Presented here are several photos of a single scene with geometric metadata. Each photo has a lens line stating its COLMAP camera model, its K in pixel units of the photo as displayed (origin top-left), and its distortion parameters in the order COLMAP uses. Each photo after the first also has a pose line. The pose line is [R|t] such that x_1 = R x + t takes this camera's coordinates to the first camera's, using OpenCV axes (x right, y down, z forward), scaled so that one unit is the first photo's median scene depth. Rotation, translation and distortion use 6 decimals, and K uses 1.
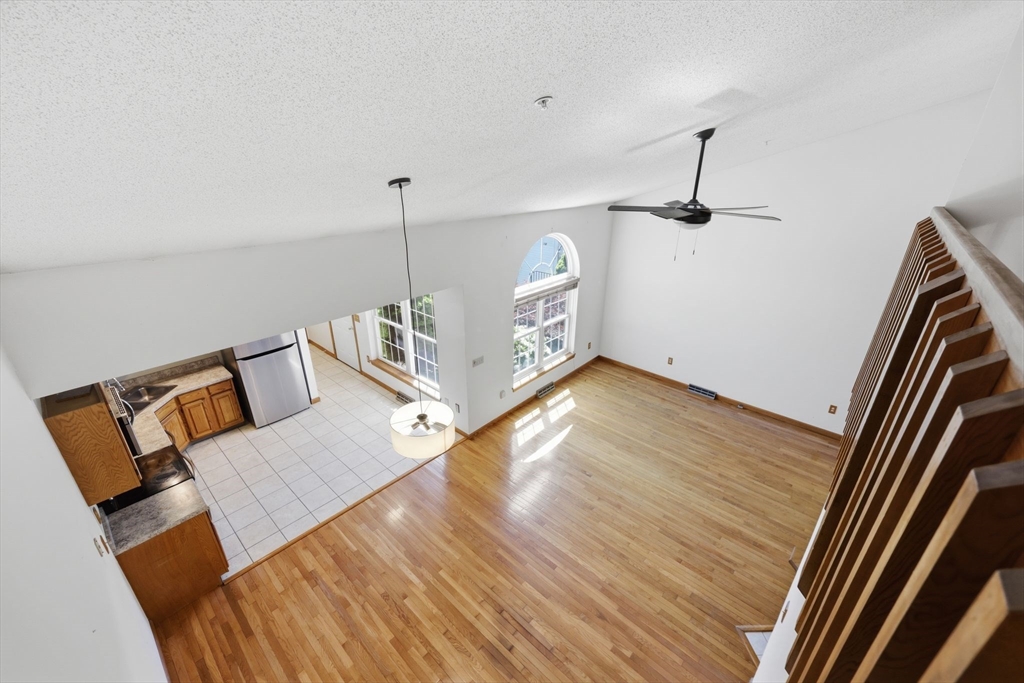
lens RADIAL K [[415.2, 0, 509.6], [0, 415.2, 335.9], [0, 0, 1]] dist [-0.001908, 0.000758]
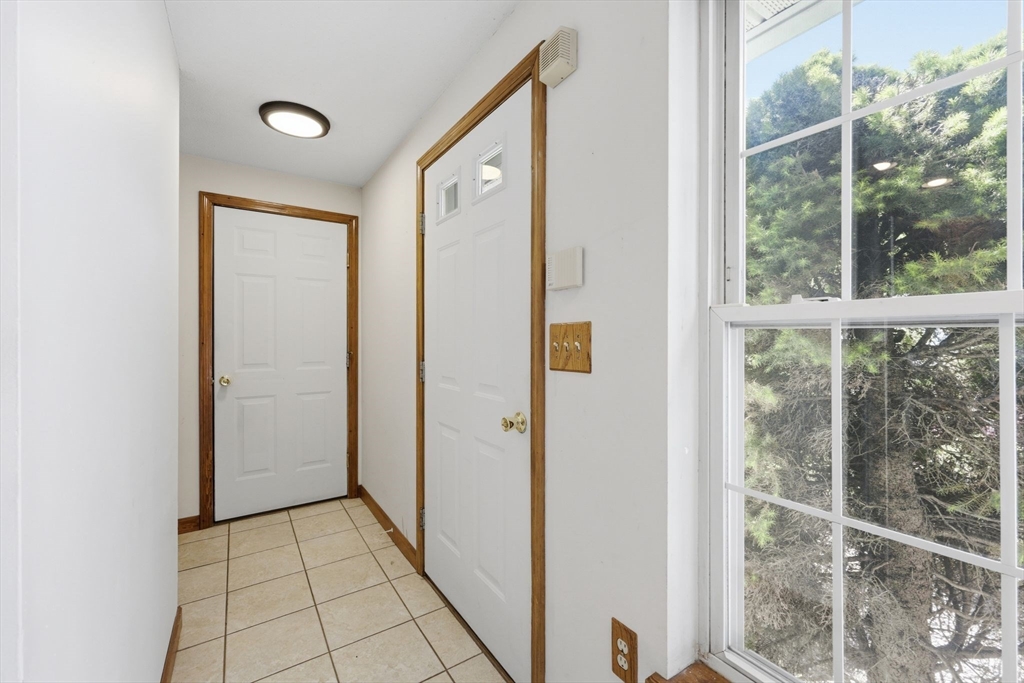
lens RADIAL K [[415.2, 0, 508.3], [0, 415.2, 336.5], [0, 0, 1]] dist [-0.001908, 0.000758]
pose [[0.966716, -0.006215, -0.255778, -0.474443], [-0.092311, 0.923897, -0.371339, 0.019711], [0.238620, 0.382591, 0.892572, 1.154793]]
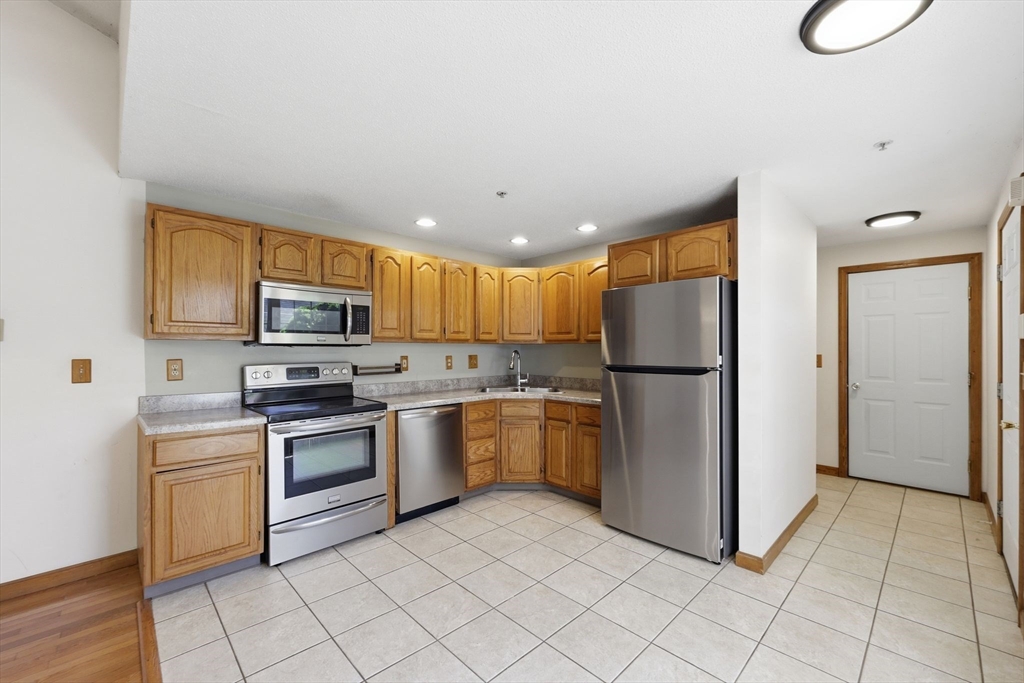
lens RADIAL K [[415.2, 0, 514.1], [0, 415.2, 347.5], [0, 0, 1]] dist [-0.001908, 0.000758]
pose [[-0.065866, -0.005602, -0.997813, -0.134111], [-0.381995, 0.923947, 0.020029, 0.072920], [0.921814, 0.382479, -0.062997, 0.983389]]
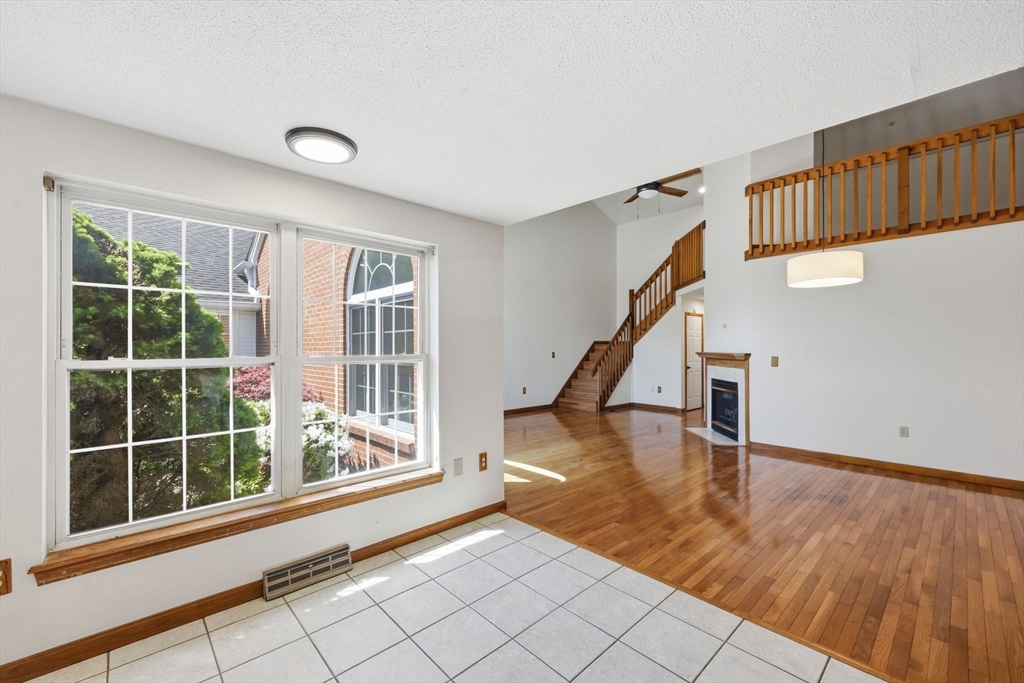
lens RADIAL K [[415.2, 0, 512.5], [0, 415.2, 346.5], [0, 0, 1]] dist [-0.001908, 0.000758]
pose [[0.090776, -0.002678, 0.995868, -0.732729], [0.382364, 0.923444, -0.032371, 0.075037], [-0.919542, 0.383723, 0.084850, 0.957654]]
